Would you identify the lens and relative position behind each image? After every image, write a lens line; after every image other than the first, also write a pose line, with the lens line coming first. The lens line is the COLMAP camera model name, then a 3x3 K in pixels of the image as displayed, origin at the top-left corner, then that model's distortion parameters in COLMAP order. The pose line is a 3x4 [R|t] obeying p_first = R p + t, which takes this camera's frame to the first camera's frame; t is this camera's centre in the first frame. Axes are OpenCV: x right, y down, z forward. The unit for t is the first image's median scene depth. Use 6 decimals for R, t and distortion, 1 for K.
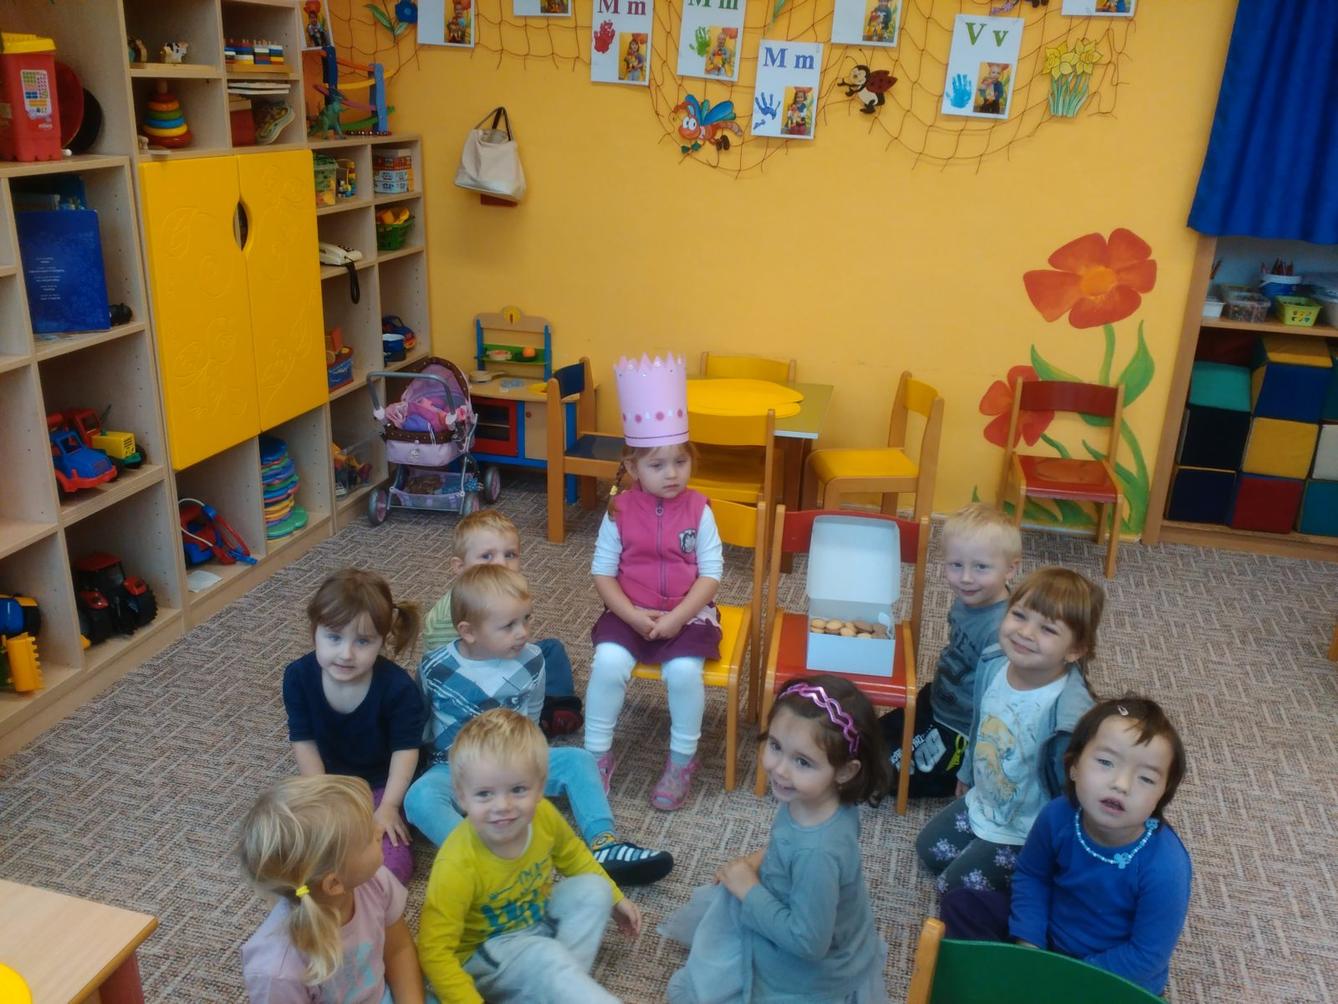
lens RADIAL K [[1138.9, 0, 669.0], [0, 1138.9, 502.0], [0, 0, 1]] dist [-0.003268, -0.044849]
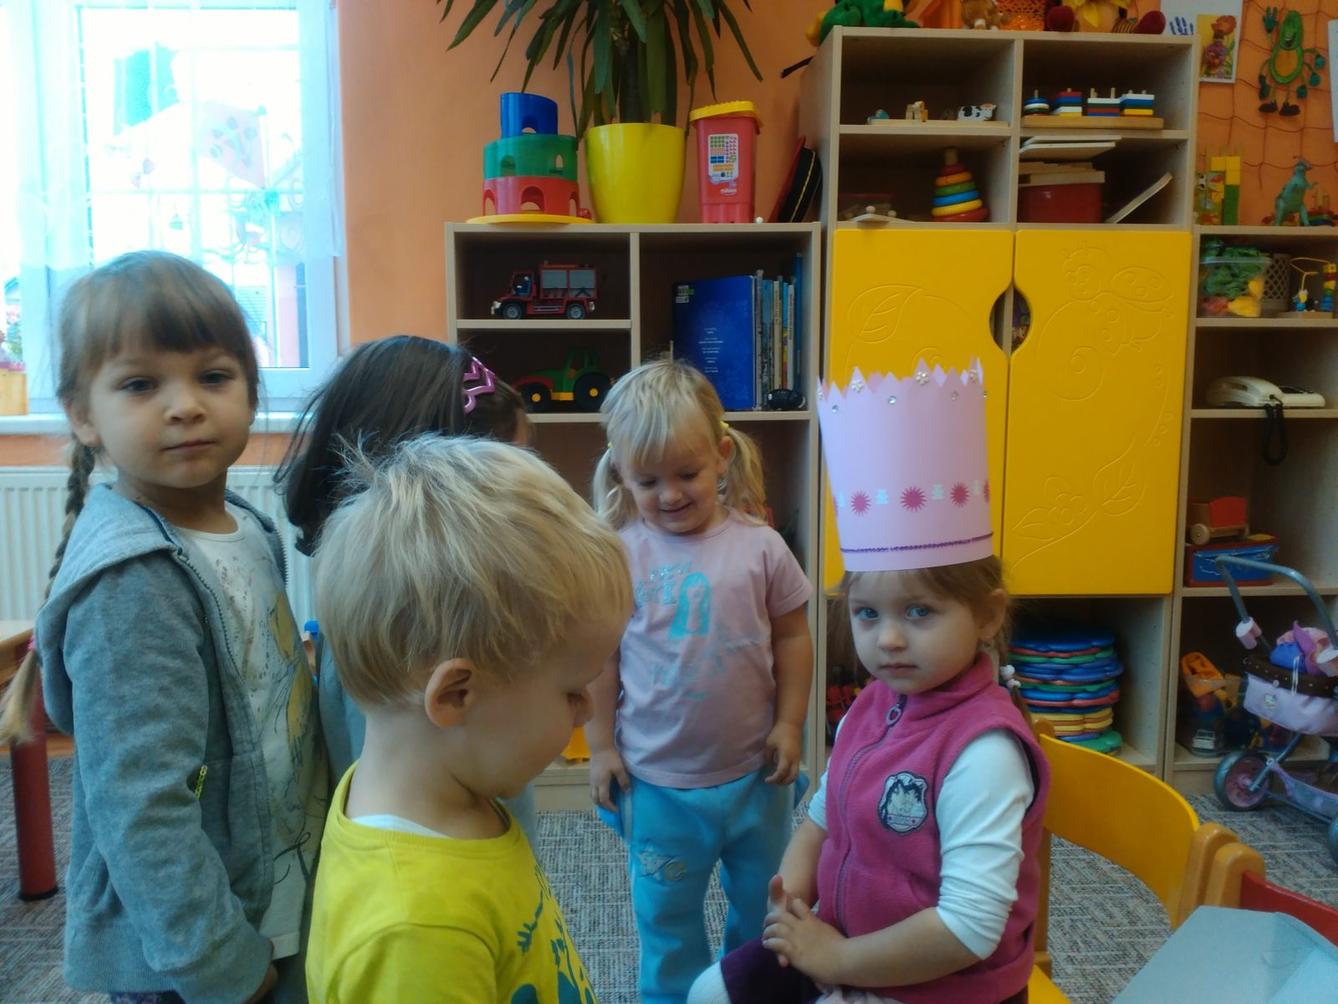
lens RADIAL K [[1140.5, 0, 669.0], [0, 1140.5, 502.0], [0, 0, 1]] dist [-0.000334, -0.052797]
pose [[0.305729, 0.054636, -0.950550, 0.277075], [-0.311957, 0.948992, -0.045789, -0.018505], [0.899562, 0.310530, 0.307179, 0.567561]]
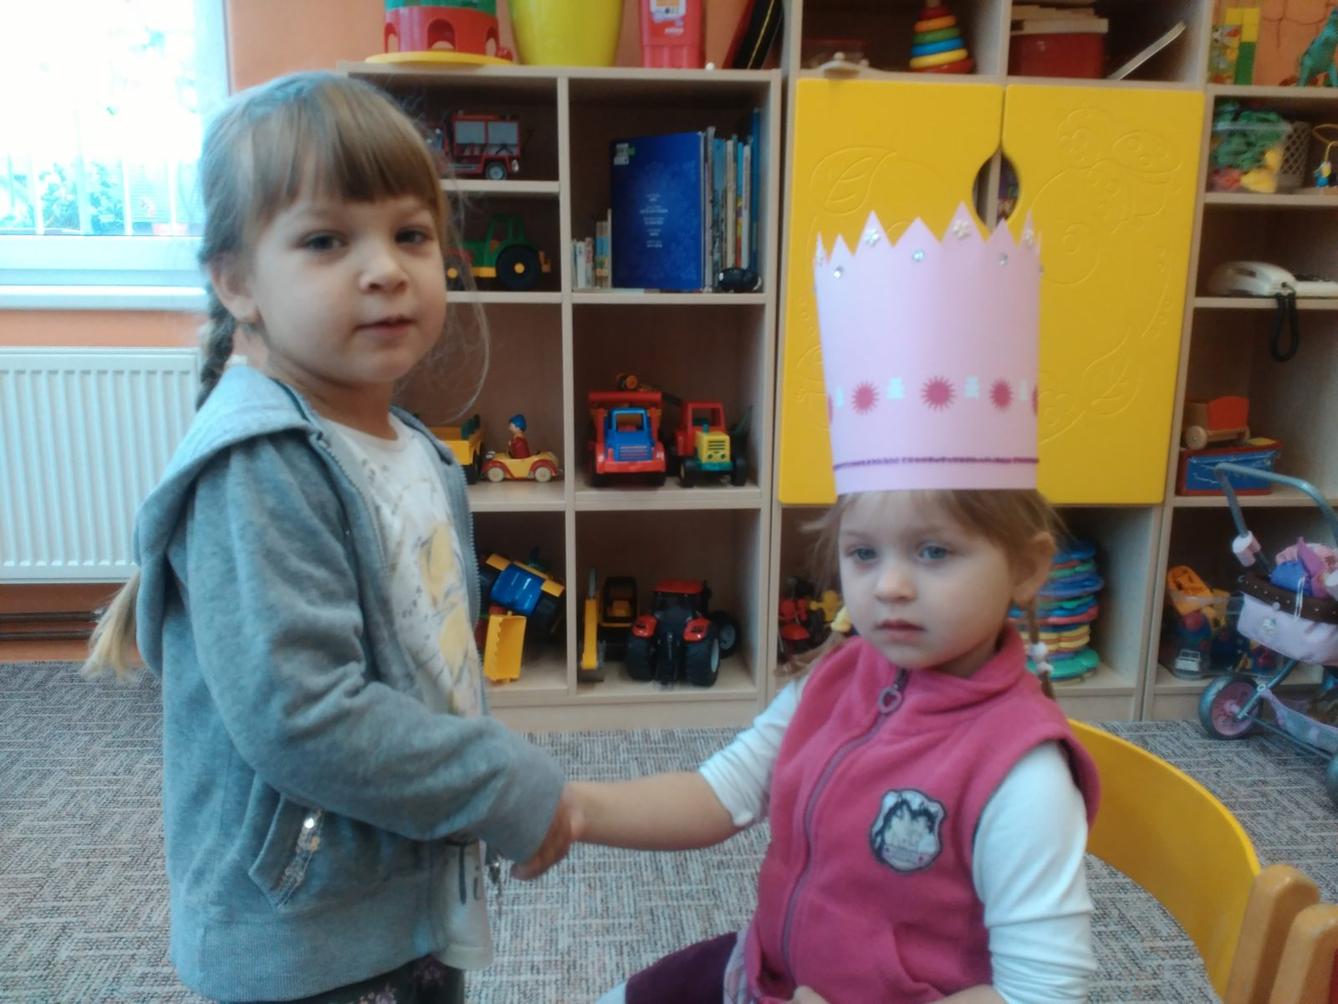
lens RADIAL K [[1183.6, 0, 676.3], [0, 1183.6, 496.0], [0, 0, 1]] dist [0.002621, -0.058483]
pose [[0.344070, 0.139000, -0.928598, 0.218604], [-0.319746, 0.947216, 0.023313, -0.027481], [0.882824, 0.288895, 0.370353, 0.599501]]
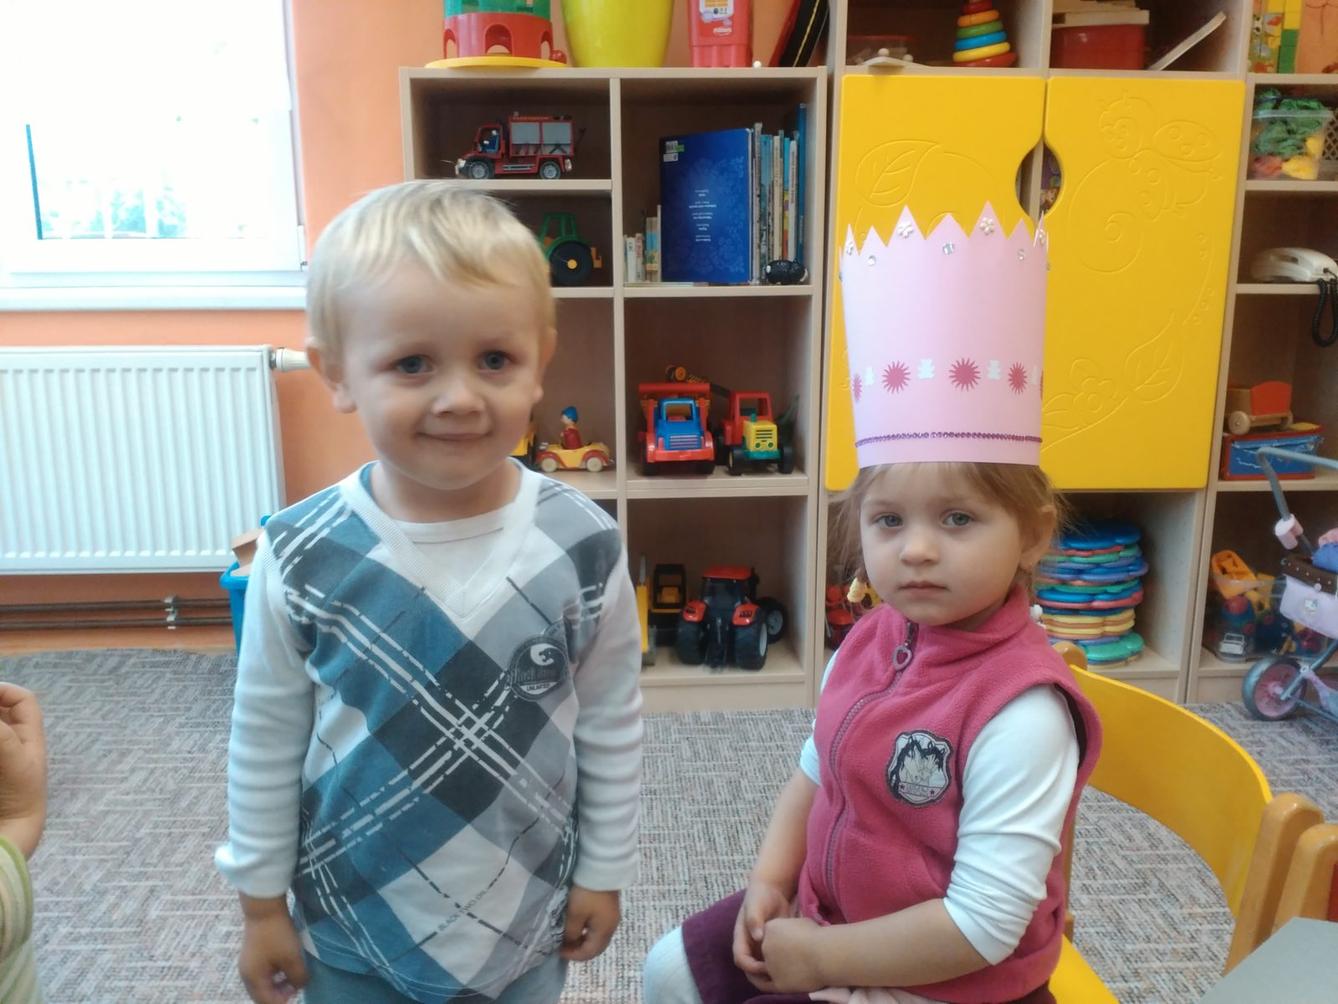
lens RADIAL K [[1178.5, 0, 669.0], [0, 1178.5, 502.0], [0, 0, 1]] dist [0.001976, -0.072360]
pose [[0.303564, 0.146761, -0.941440, 0.236543], [-0.313295, 0.948500, 0.046841, -0.022865], [0.899831, 0.280730, 0.333910, 0.590870]]
